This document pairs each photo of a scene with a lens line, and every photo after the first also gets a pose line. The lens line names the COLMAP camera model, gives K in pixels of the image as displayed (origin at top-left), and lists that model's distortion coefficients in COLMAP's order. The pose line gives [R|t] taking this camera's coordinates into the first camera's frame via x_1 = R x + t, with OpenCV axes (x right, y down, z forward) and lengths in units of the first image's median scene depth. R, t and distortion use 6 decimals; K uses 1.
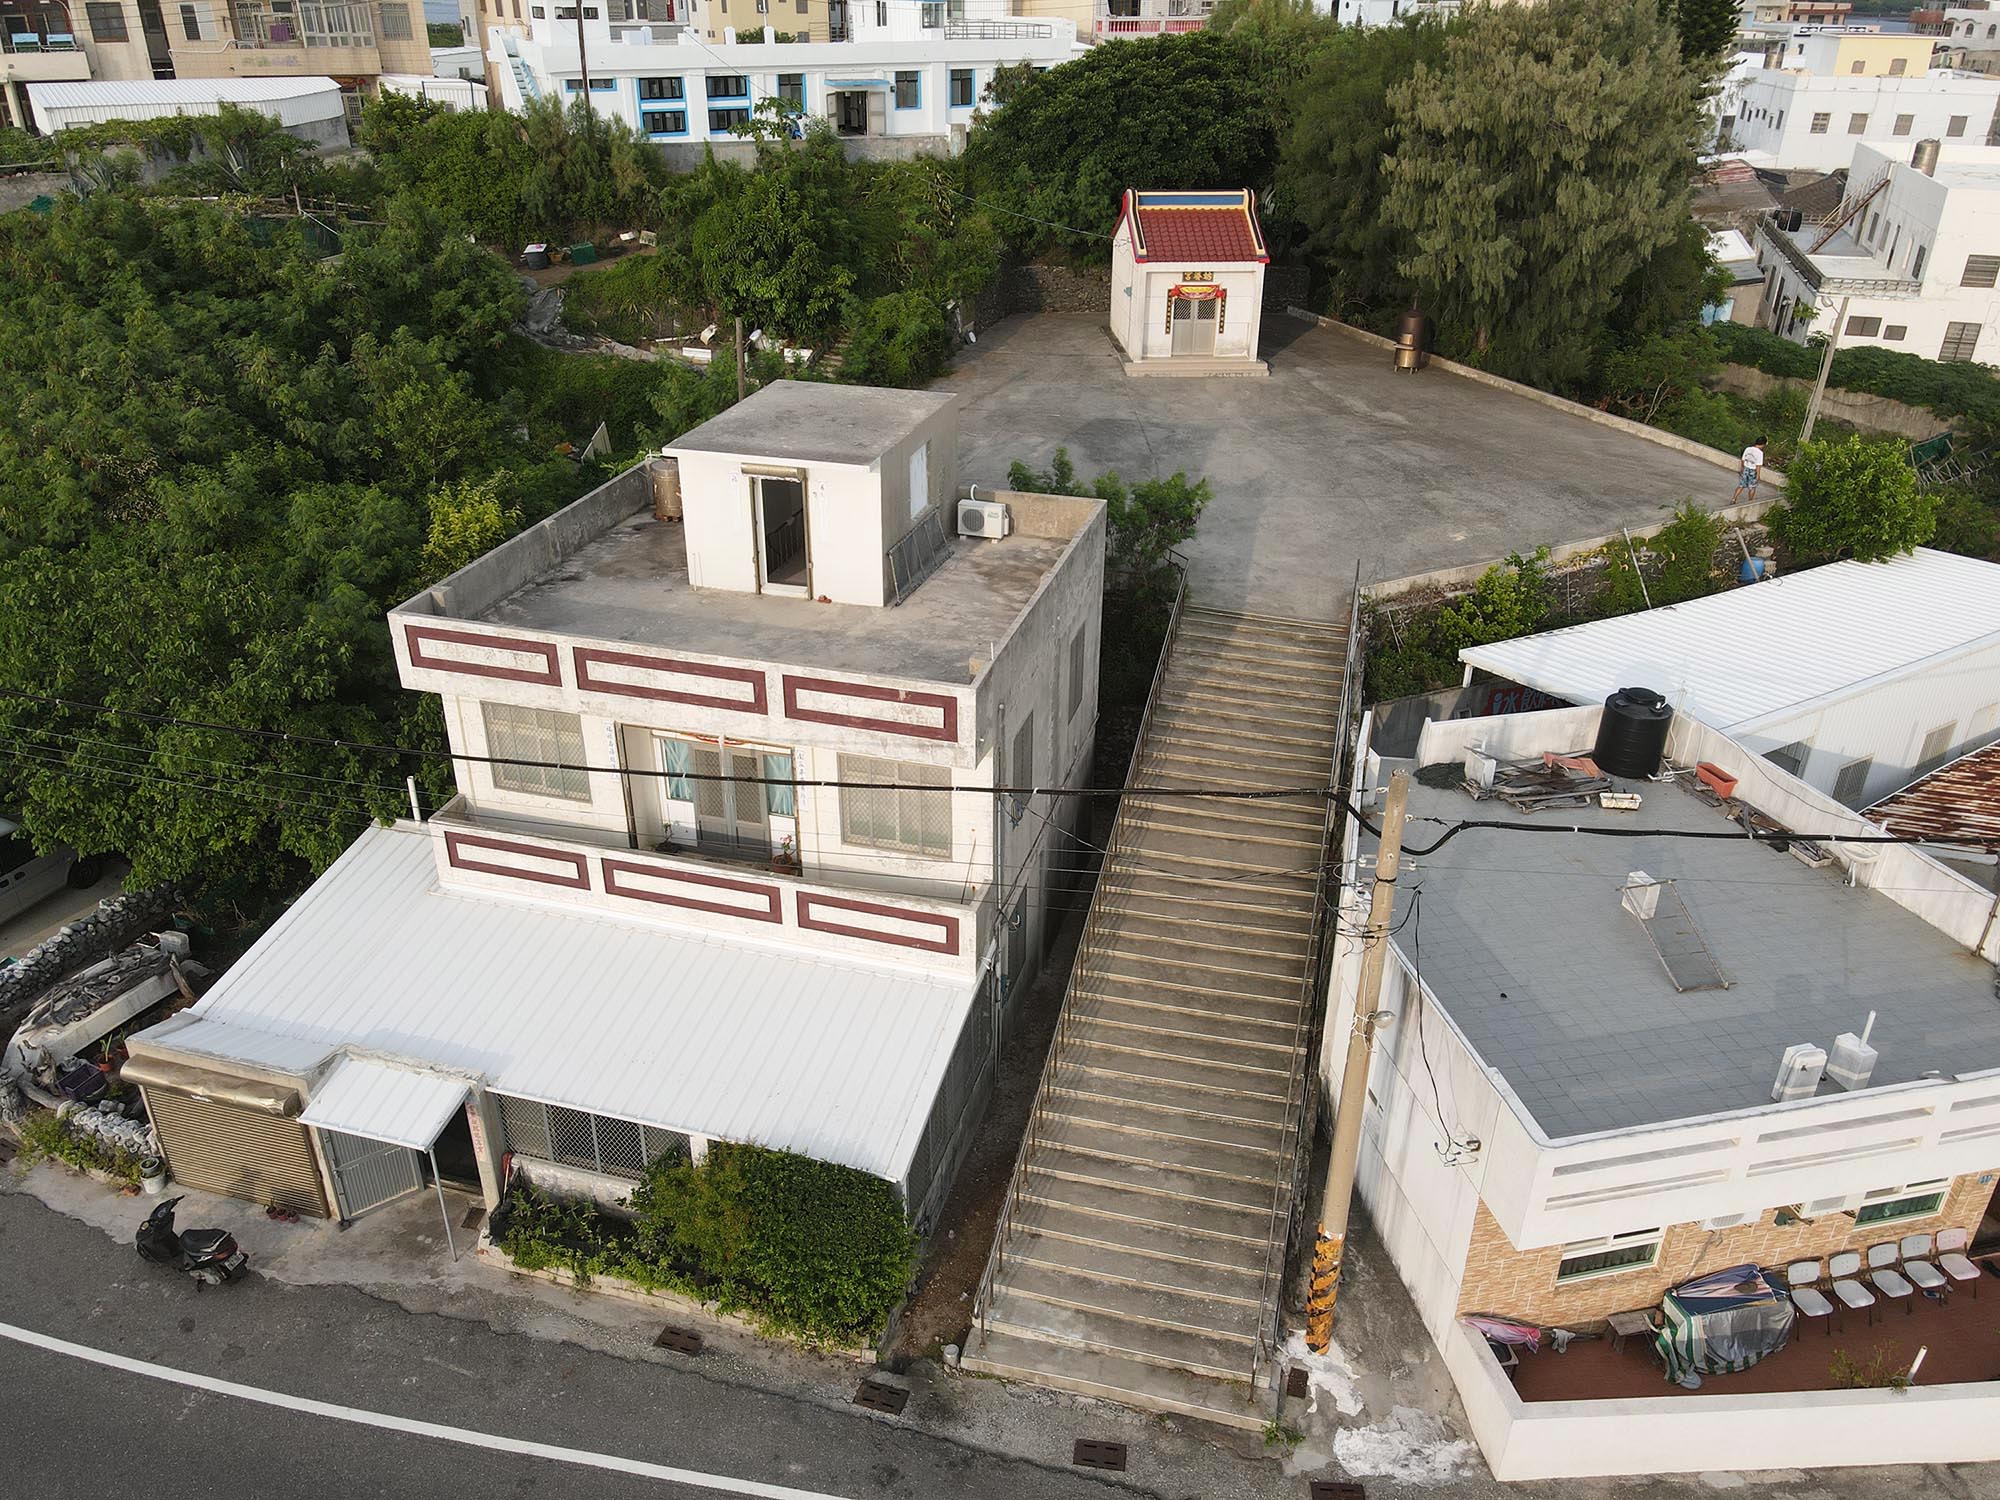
lens RADIAL K [[1461.9, 0, 993.8], [0, 1461.9, 739.2], [0, 0, 1]] dist [0.011157, 0.008228]
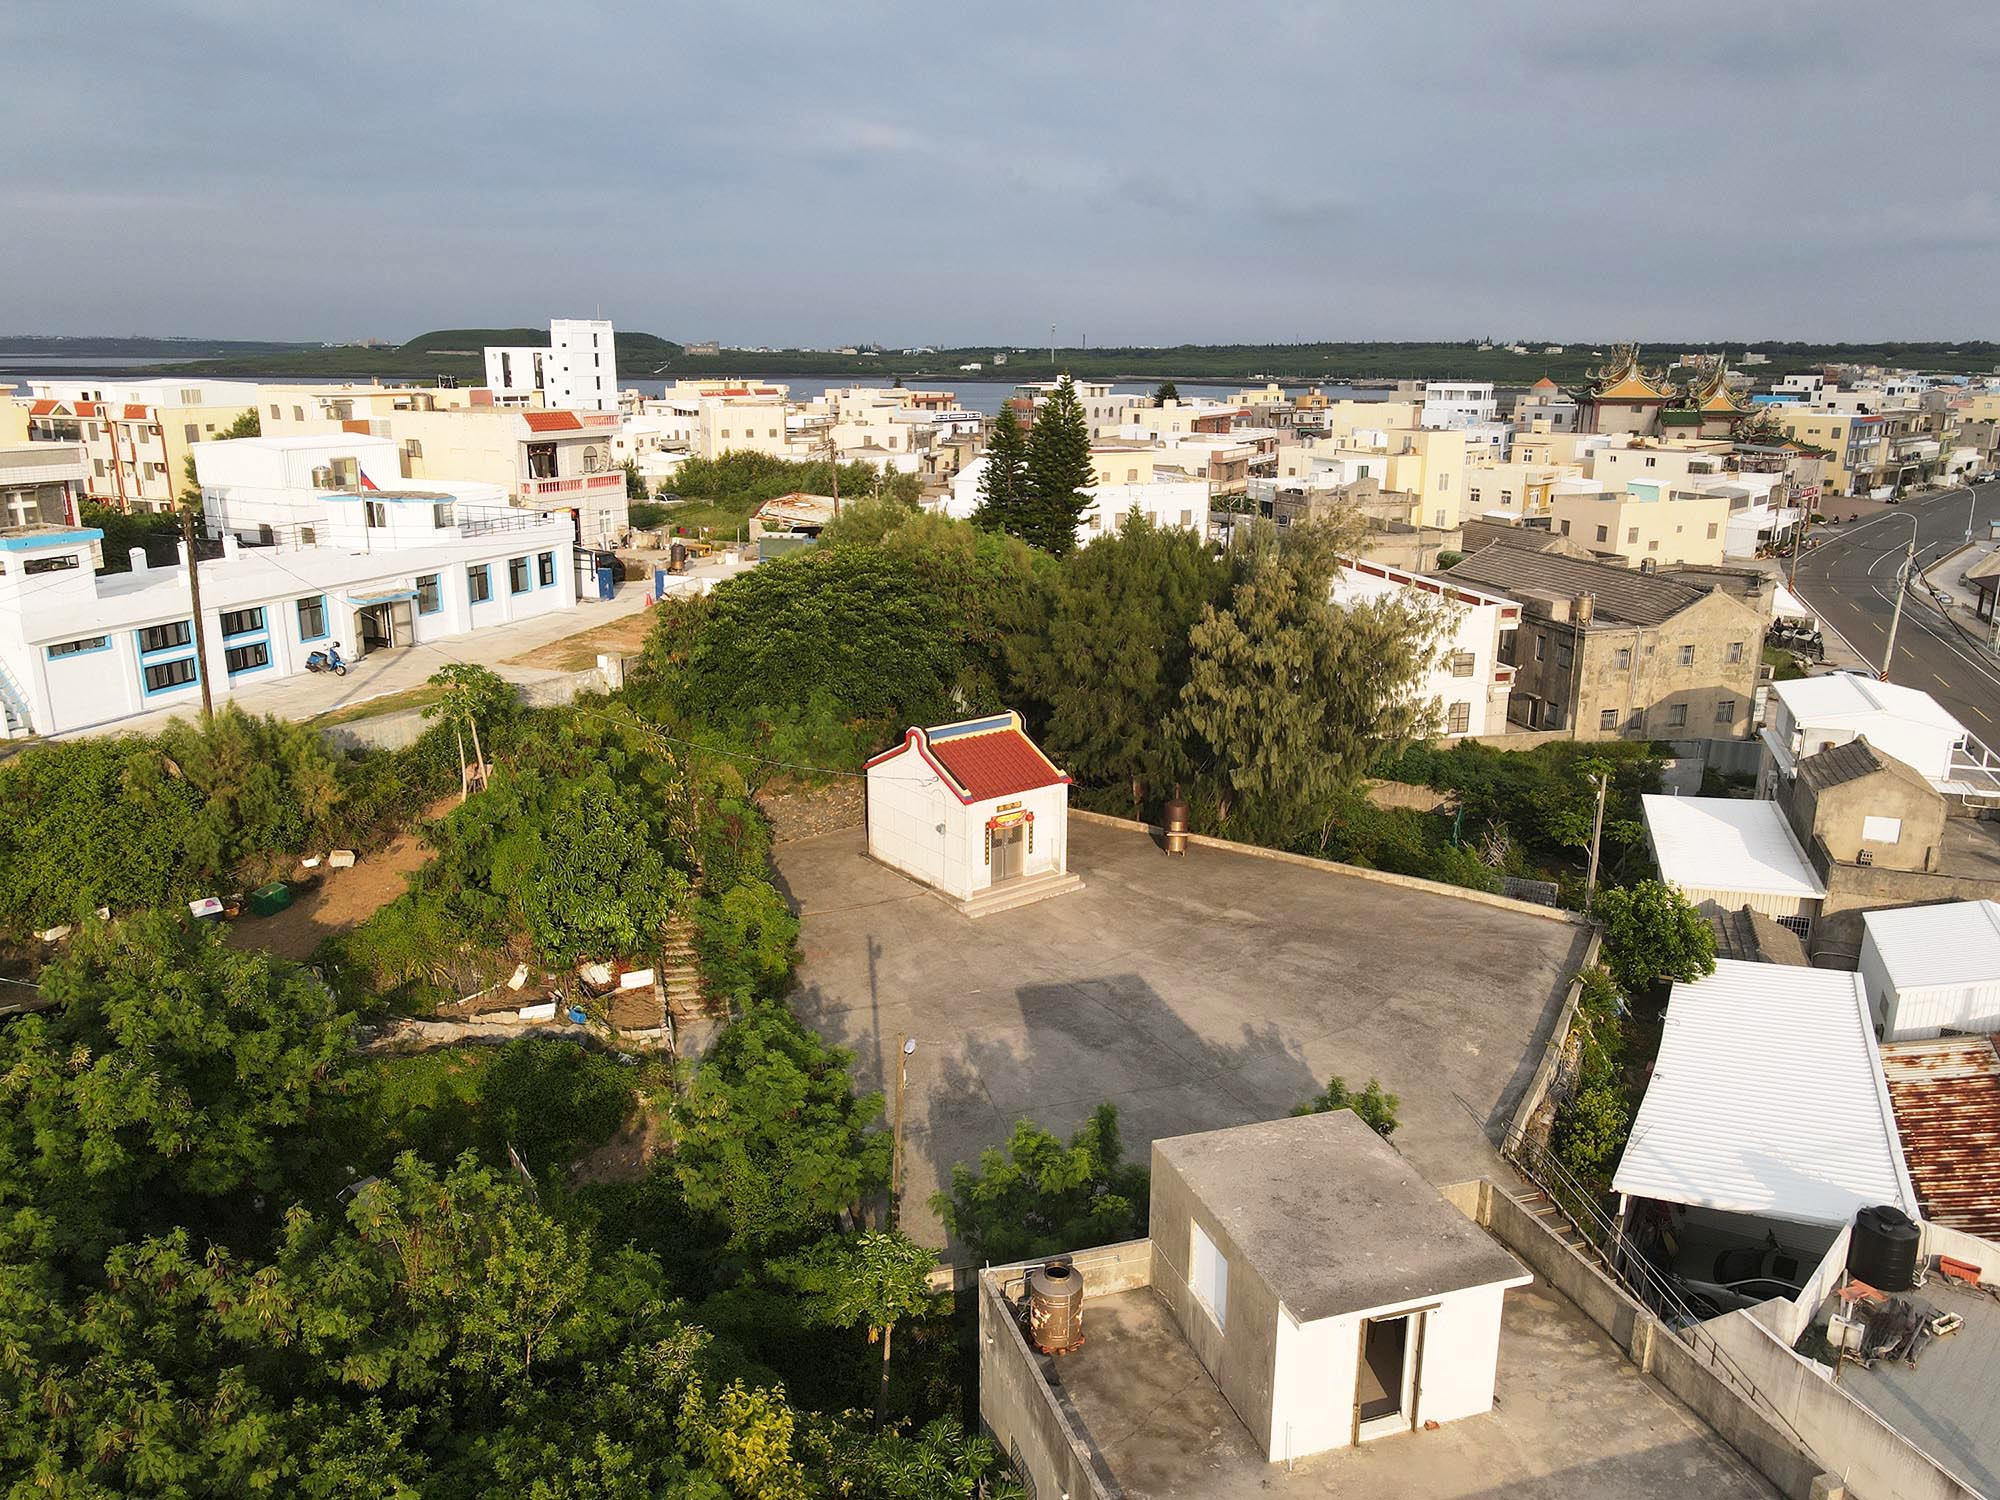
lens RADIAL K [[1461.9, 0, 993.8], [0, 1461.9, 739.2], [0, 0, 1]] dist [0.011157, 0.008228]
pose [[0.835174, -0.144540, 0.530653, -0.369206], [0.253389, 0.957470, -0.138001, -0.216614], [-0.488138, 0.249717, 0.836279, 0.164839]]
